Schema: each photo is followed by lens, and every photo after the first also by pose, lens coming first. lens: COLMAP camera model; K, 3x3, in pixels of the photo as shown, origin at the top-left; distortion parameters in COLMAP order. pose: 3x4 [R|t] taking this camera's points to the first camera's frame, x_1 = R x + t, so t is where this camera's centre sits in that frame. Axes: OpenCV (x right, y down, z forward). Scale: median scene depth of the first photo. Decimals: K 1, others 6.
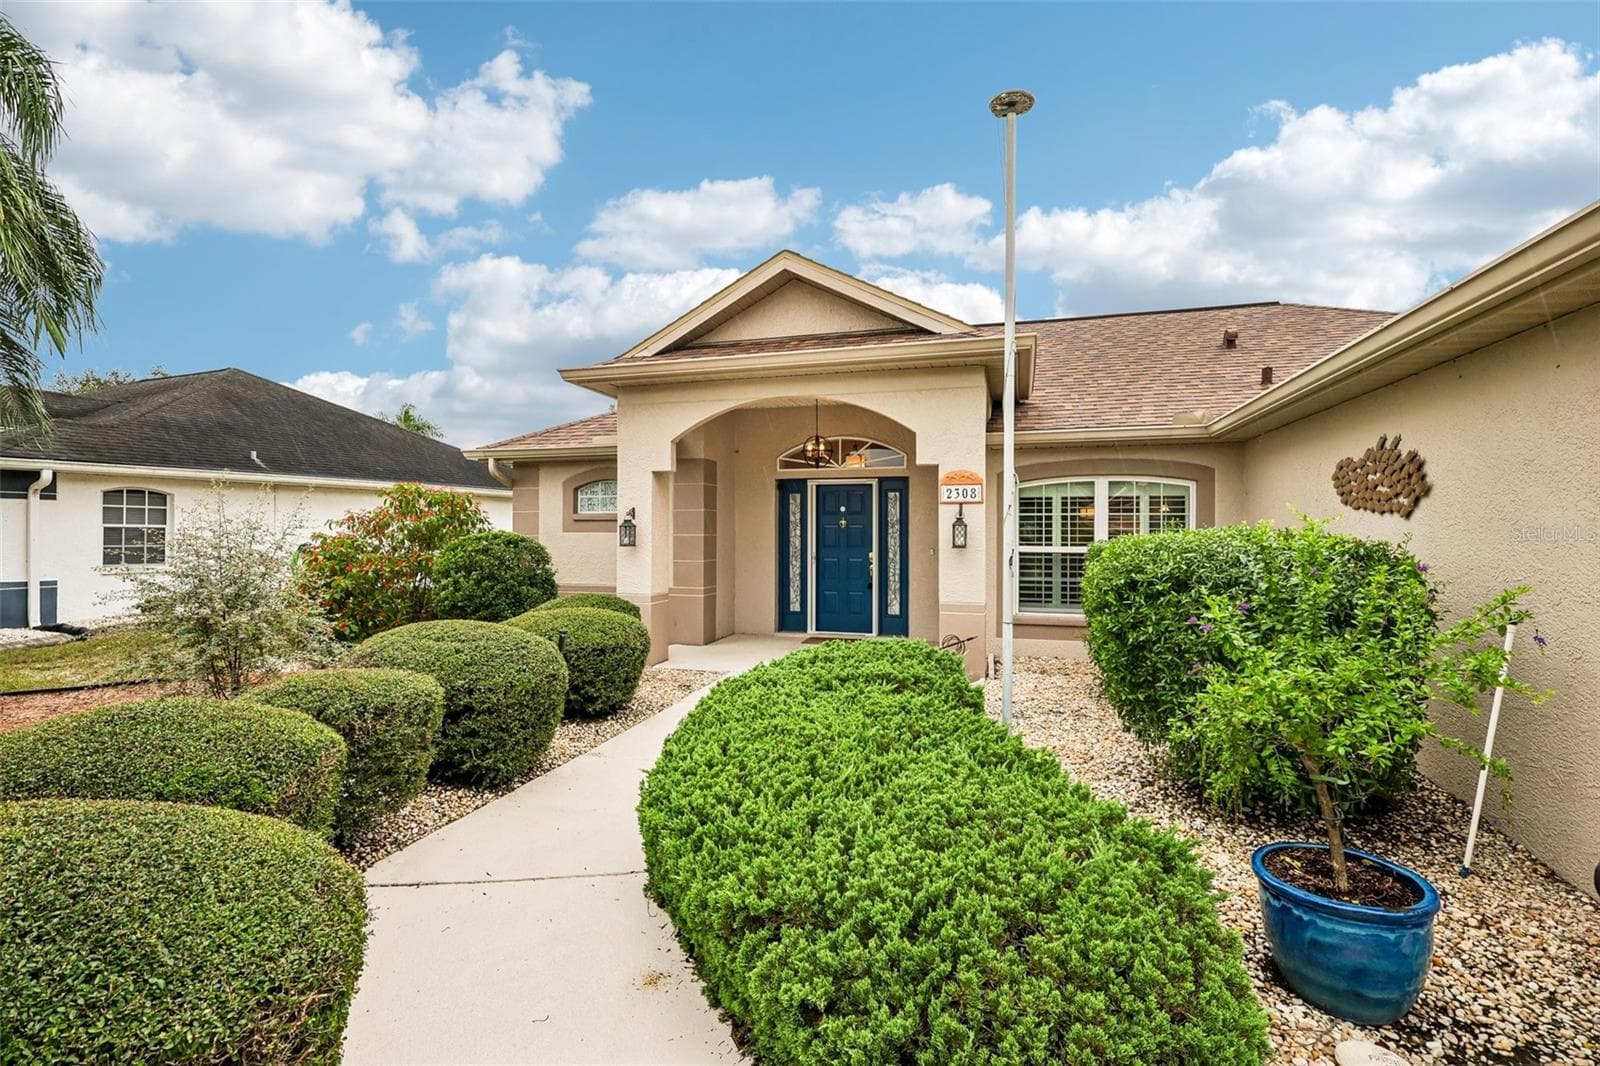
lens RADIAL K [[737.4, 0, 800.0], [0, 737.4, 533.0], [0, 0, 1]] dist [-0.005570, 0.001788]
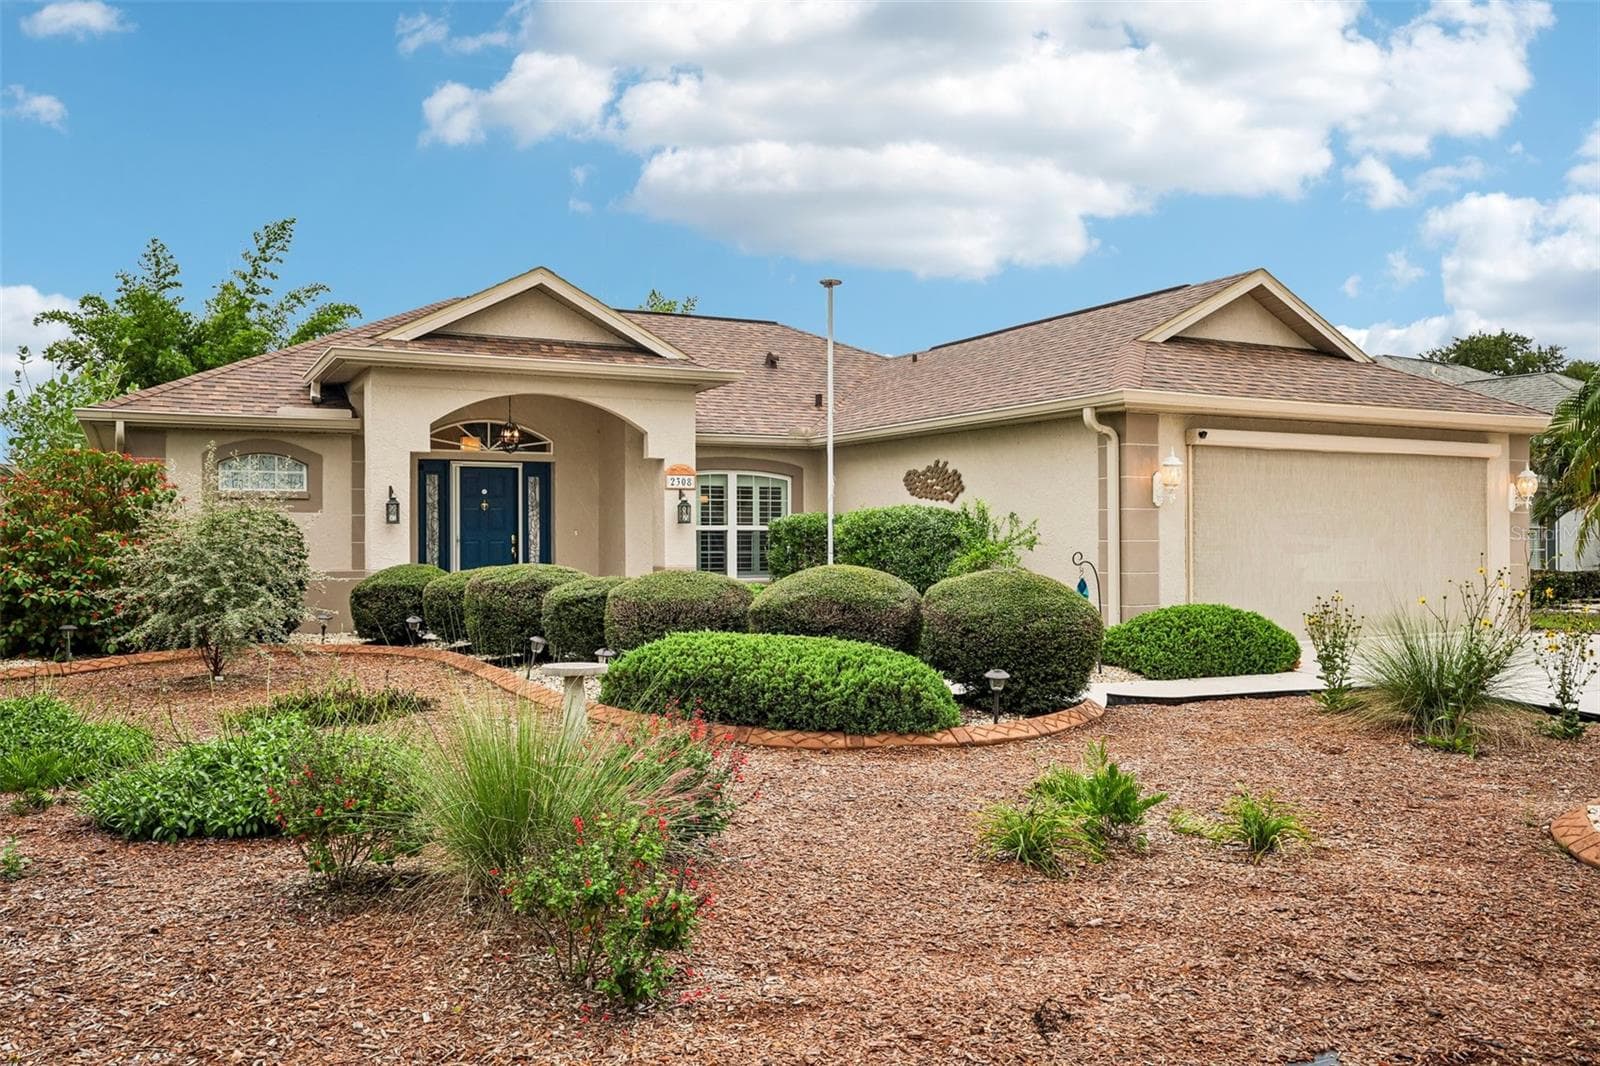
lens RADIAL K [[1253.3, 0, 800.0], [0, 1253.3, 533.0], [0, 0, 1]] dist [-0.003109, 0.002922]
pose [[0.713532, -0.001460, 0.700621, -1.047675], [0.005698, 0.999977, -0.003720, 0.040976], [-0.700599, 0.006647, 0.713524, -0.646828]]
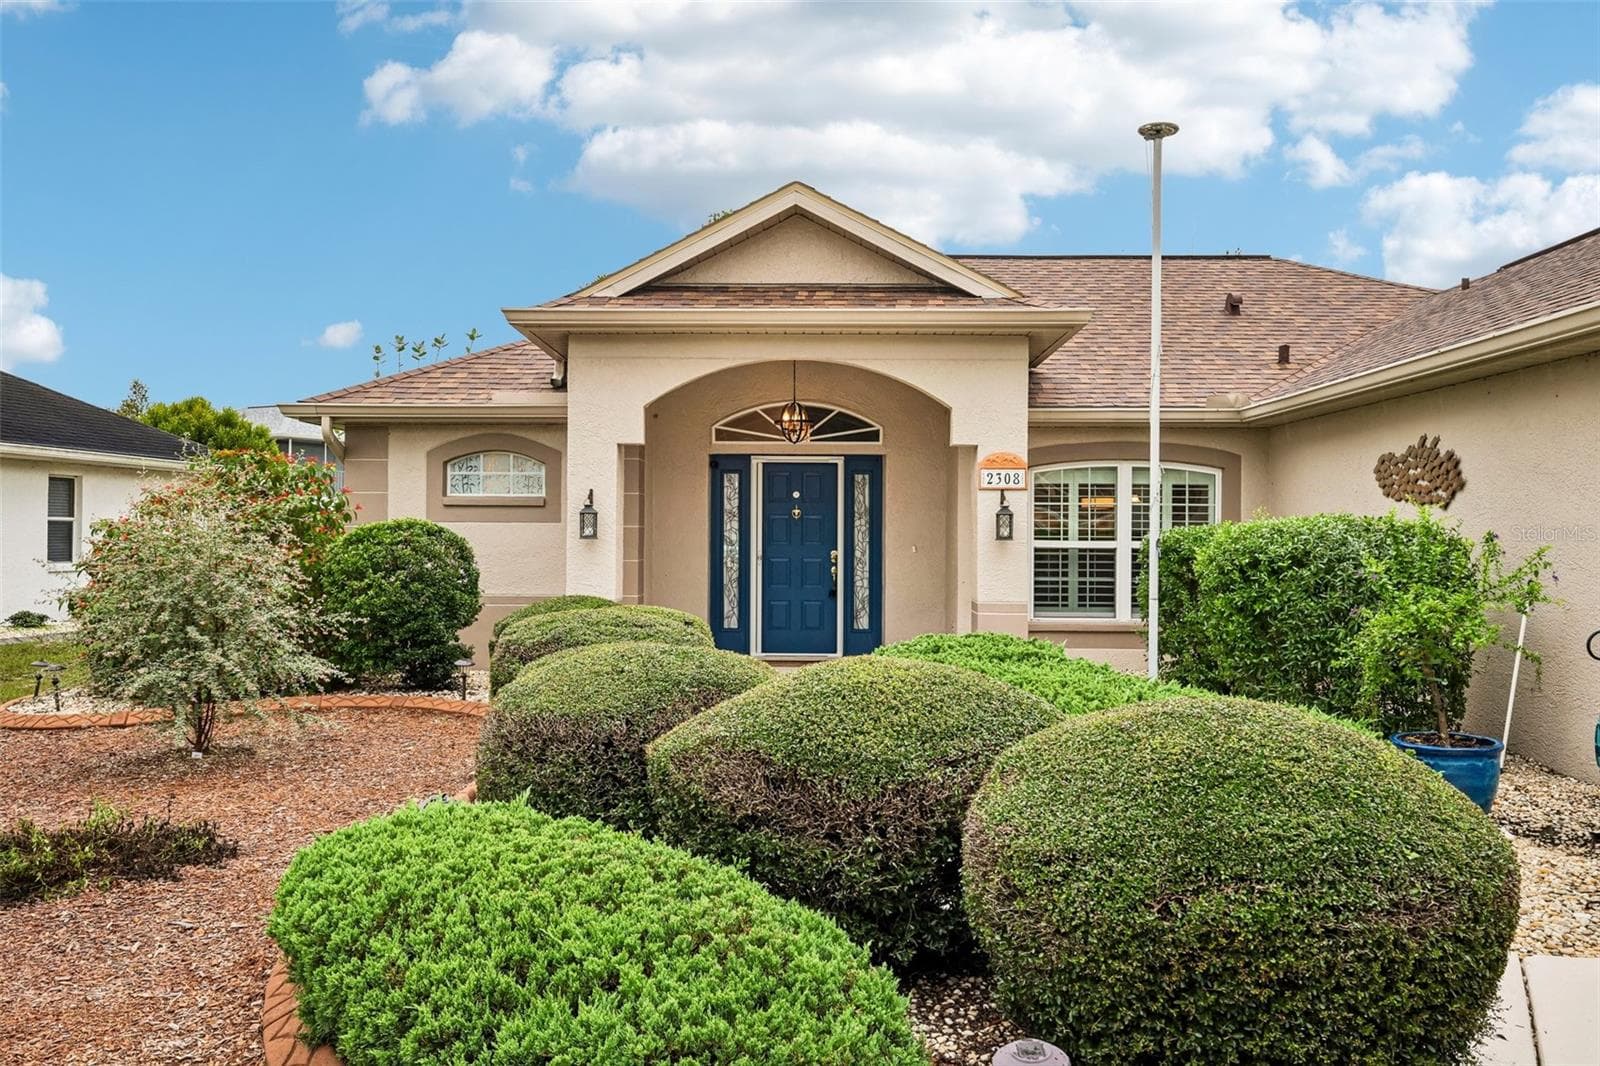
lens RADIAL K [[1253.3, 0, 800.0], [0, 1253.3, 533.0], [0, 0, 1]] dist [-0.003109, 0.002922]
pose [[0.961431, 0.004612, 0.275008, -0.380263], [-0.003701, 0.999986, -0.003831, 0.016161], [-0.275022, 0.002665, 0.961434, -0.337647]]
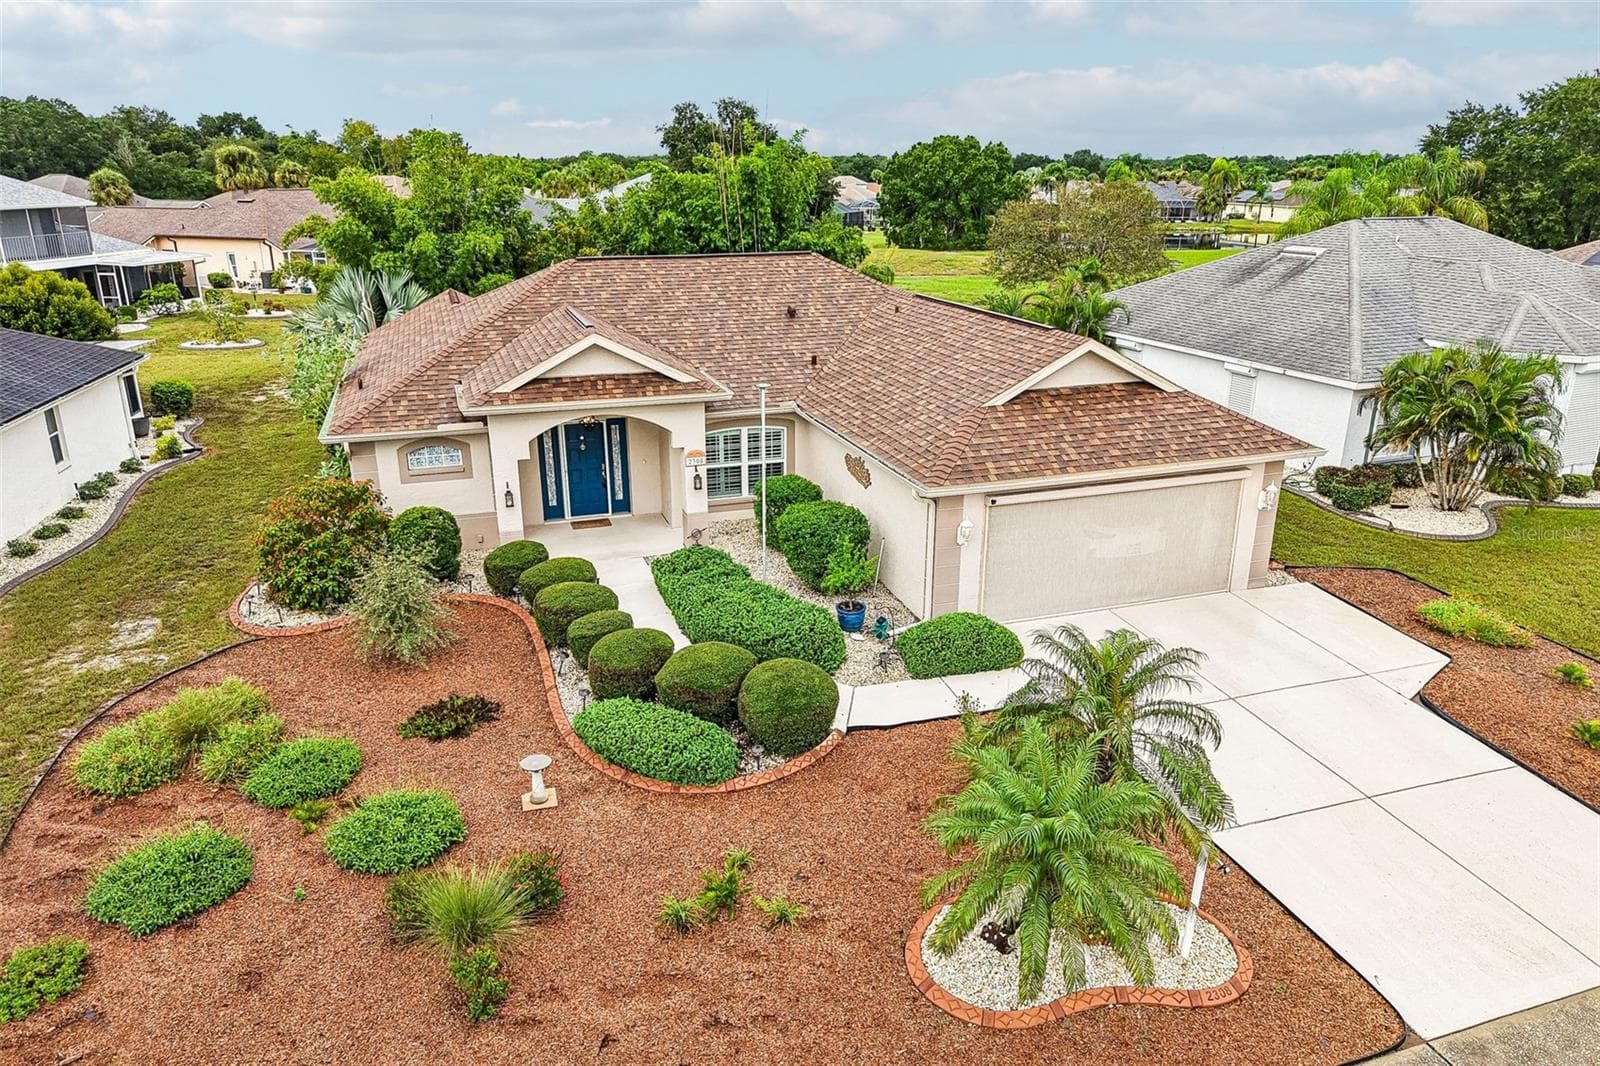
lens RADIAL K [[1063.5, 0, 807.4], [0, 1063.5, 533.8], [0, 0, 1]] dist [0.058962, -0.070214]
pose [[0.813714, -0.192301, 0.548535, -1.028553], [0.000716, 0.944021, 0.329886, -0.726173], [-0.581265, -0.268040, 0.768300, -1.291424]]
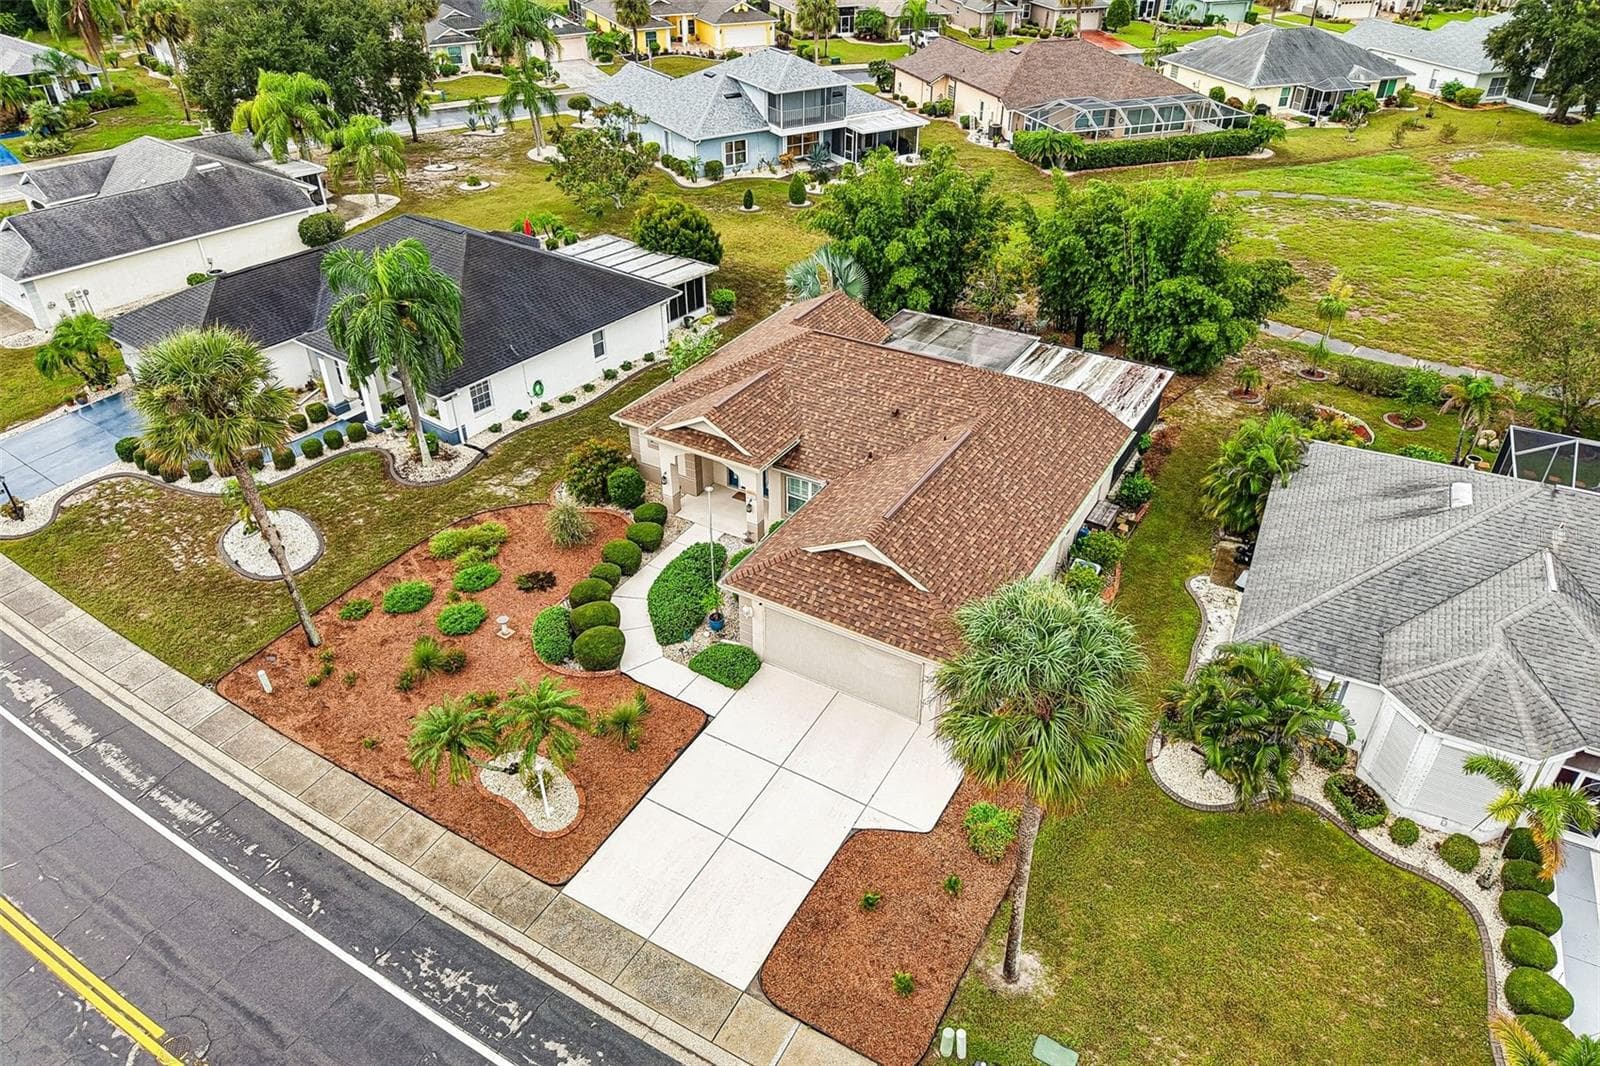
lens RADIAL K [[1063.5, 0, 807.4], [0, 1063.5, 533.8], [0, 0, 1]] dist [0.058962, -0.070214]
pose [[0.971330, 0.132787, -0.197195, 1.306924], [0.000441, 0.828465, 0.560040, -2.373120], [0.237735, -0.544071, 0.804655, -2.681293]]
